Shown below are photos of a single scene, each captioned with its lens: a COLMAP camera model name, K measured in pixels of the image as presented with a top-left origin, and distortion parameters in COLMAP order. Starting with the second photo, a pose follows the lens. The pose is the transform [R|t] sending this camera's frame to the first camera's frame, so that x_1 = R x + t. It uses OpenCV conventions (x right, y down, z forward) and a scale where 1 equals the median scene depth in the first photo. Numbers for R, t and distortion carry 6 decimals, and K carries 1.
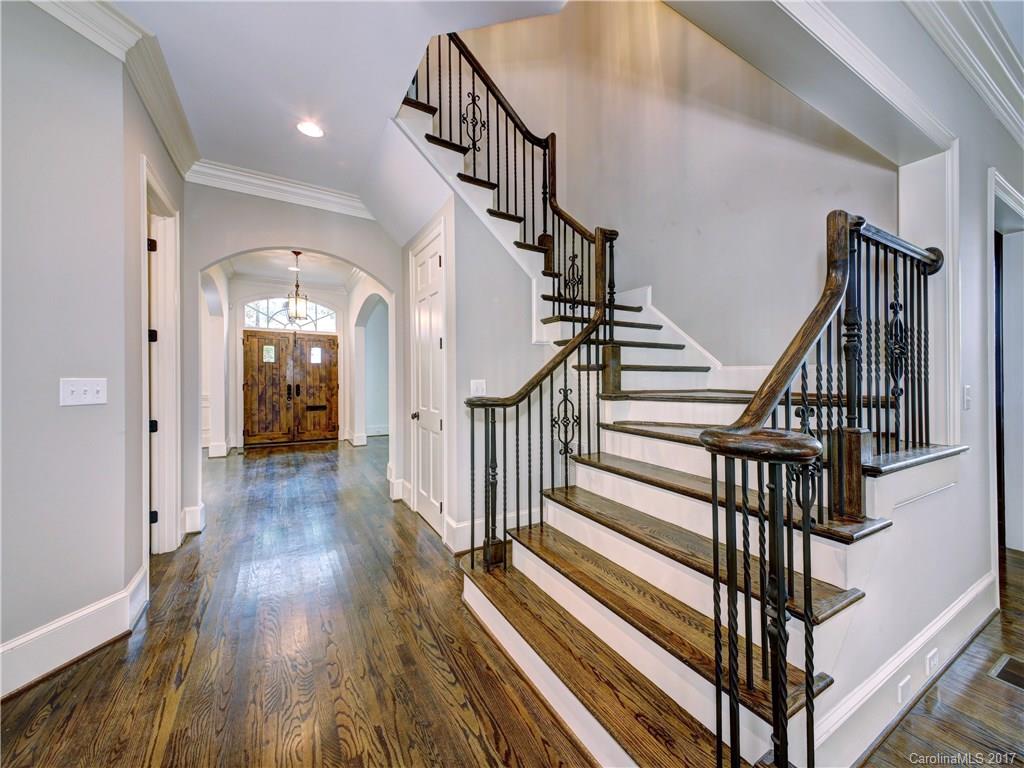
lens RADIAL K [[399.5, 0, 553.0], [0, 399.5, 380.1], [0, 0, 1]] dist [0.012669, -0.001600]
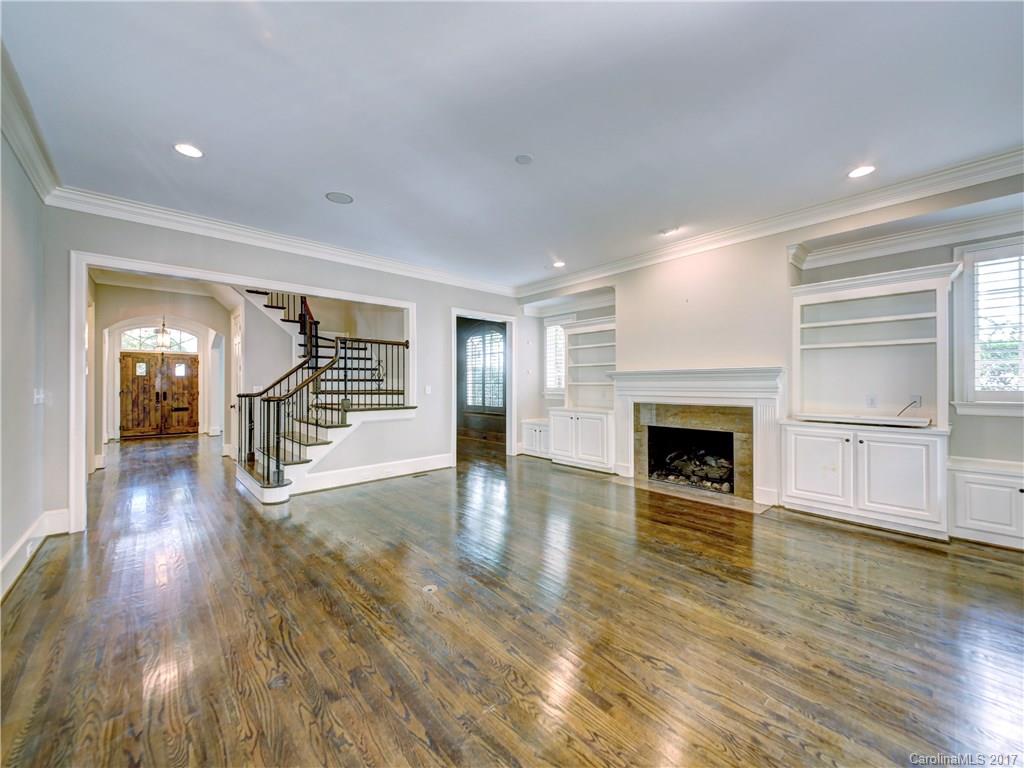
lens RADIAL K [[399.5, 0, 507.5], [0, 399.5, 383.1], [0, 0, 1]] dist [0.012669, -0.001600]
pose [[0.990030, -0.008990, 0.140569, 0.315029], [0.010628, 0.999884, -0.010902, 0.008909], [-0.140455, 0.012287, 0.990011, -0.502559]]
